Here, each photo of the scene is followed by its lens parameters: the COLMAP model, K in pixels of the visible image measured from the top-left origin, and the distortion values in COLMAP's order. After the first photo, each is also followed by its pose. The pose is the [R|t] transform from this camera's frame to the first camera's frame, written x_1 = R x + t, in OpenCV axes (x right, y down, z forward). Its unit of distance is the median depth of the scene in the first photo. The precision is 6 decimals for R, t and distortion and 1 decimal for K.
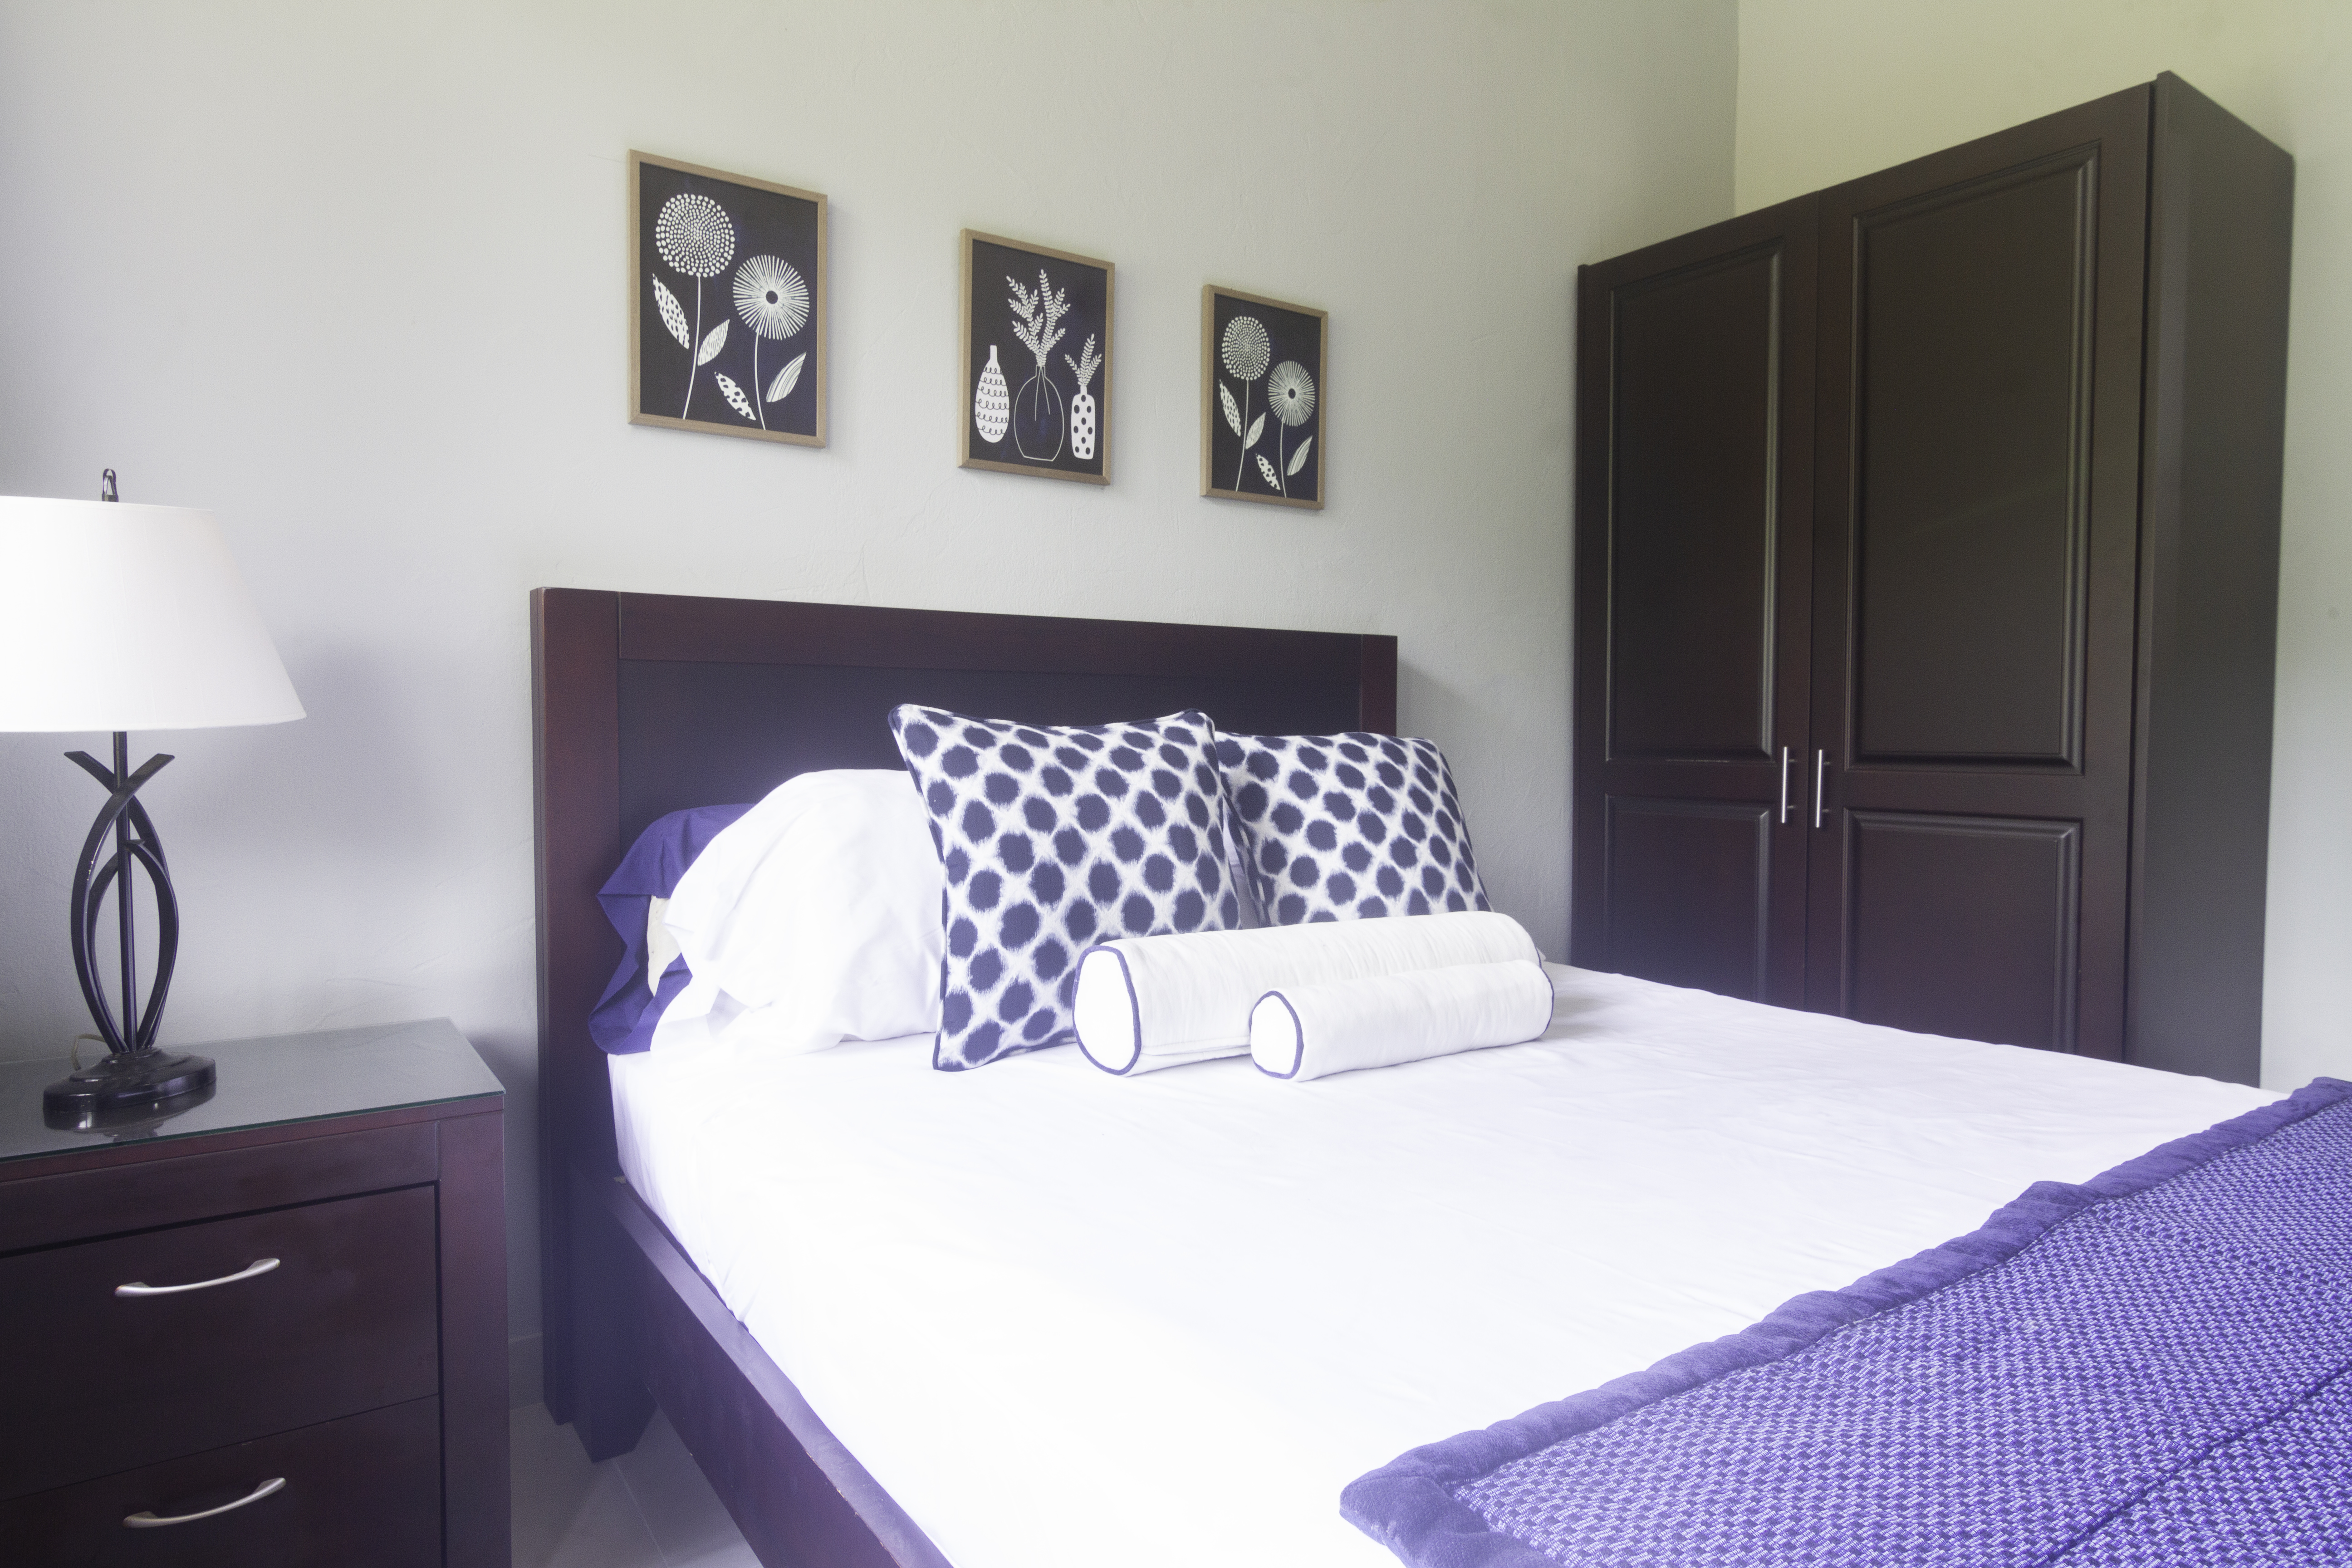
lens RADIAL K [[1389.6, 0, 1201.3], [0, 1389.6, 789.8], [0, 0, 1]] dist [-0.002347, -0.000535]
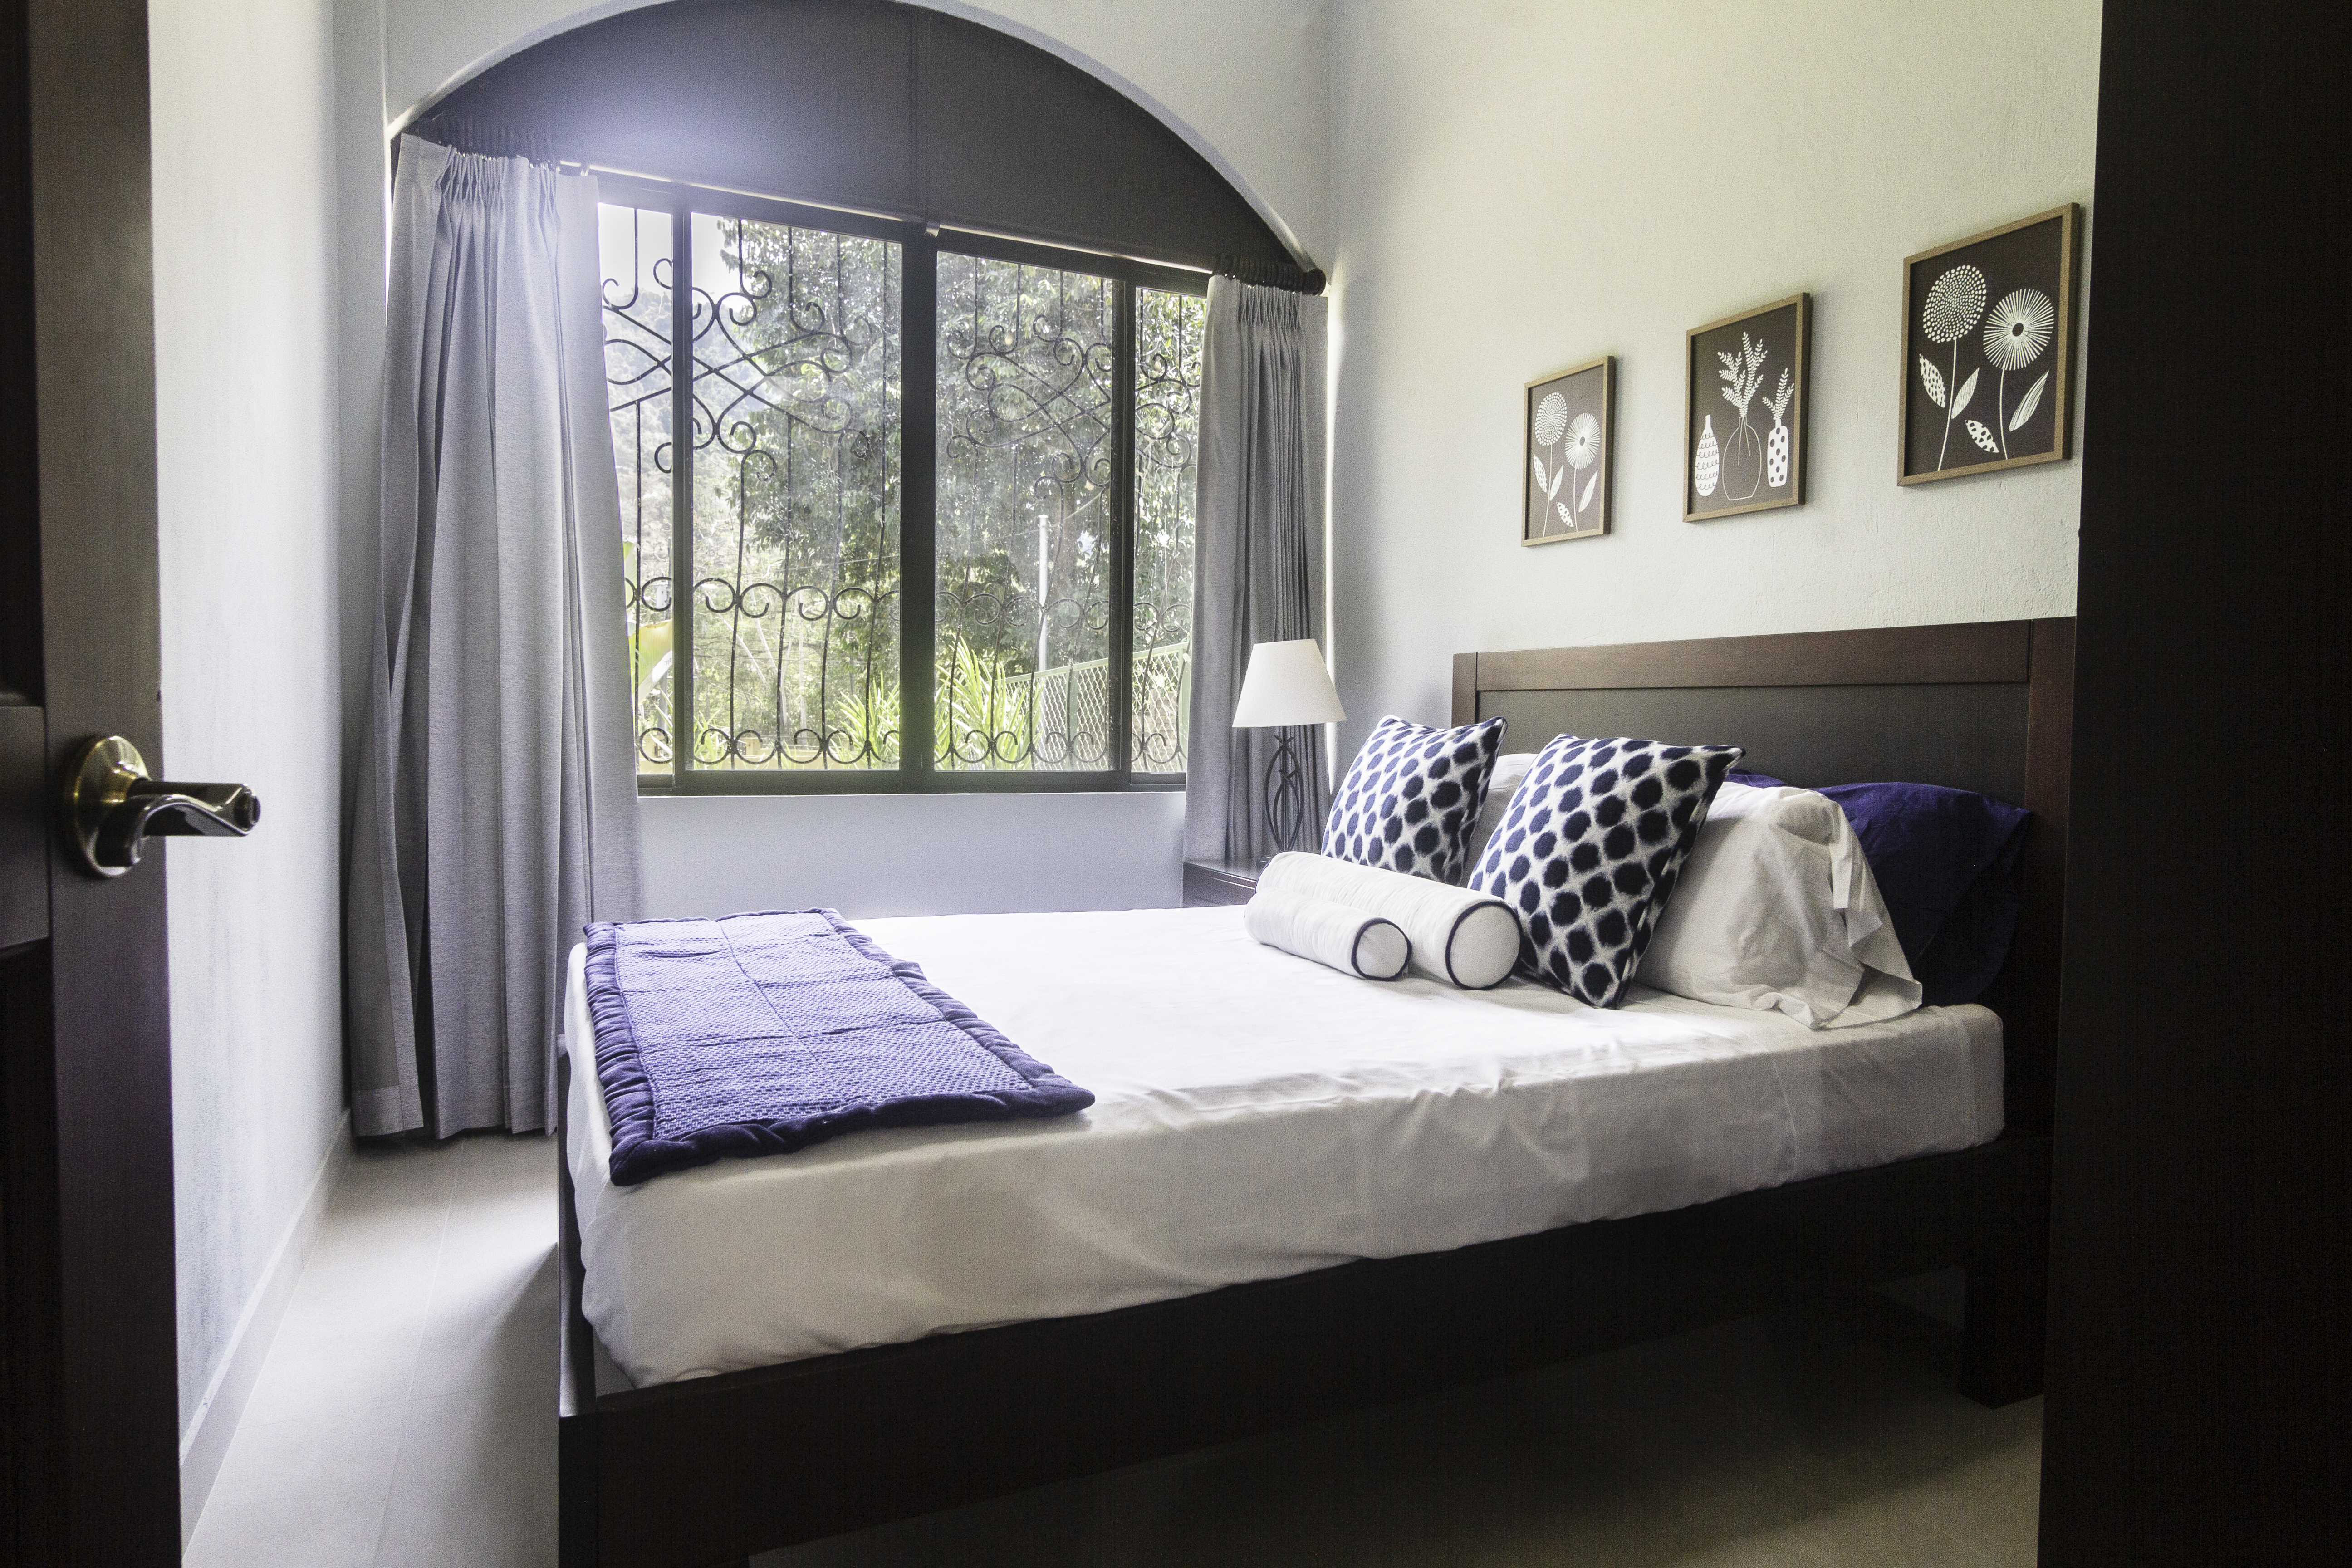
lens RADIAL K [[1389.6, 0, 1201.3], [0, 1389.6, 789.8], [0, 0, 1]] dist [-0.002347, -0.000535]
pose [[-0.177408, 0.039079, -0.983361, 1.061085], [-0.066199, 0.996474, 0.051543, -0.030405], [0.981908, 0.074241, -0.174196, 0.767059]]
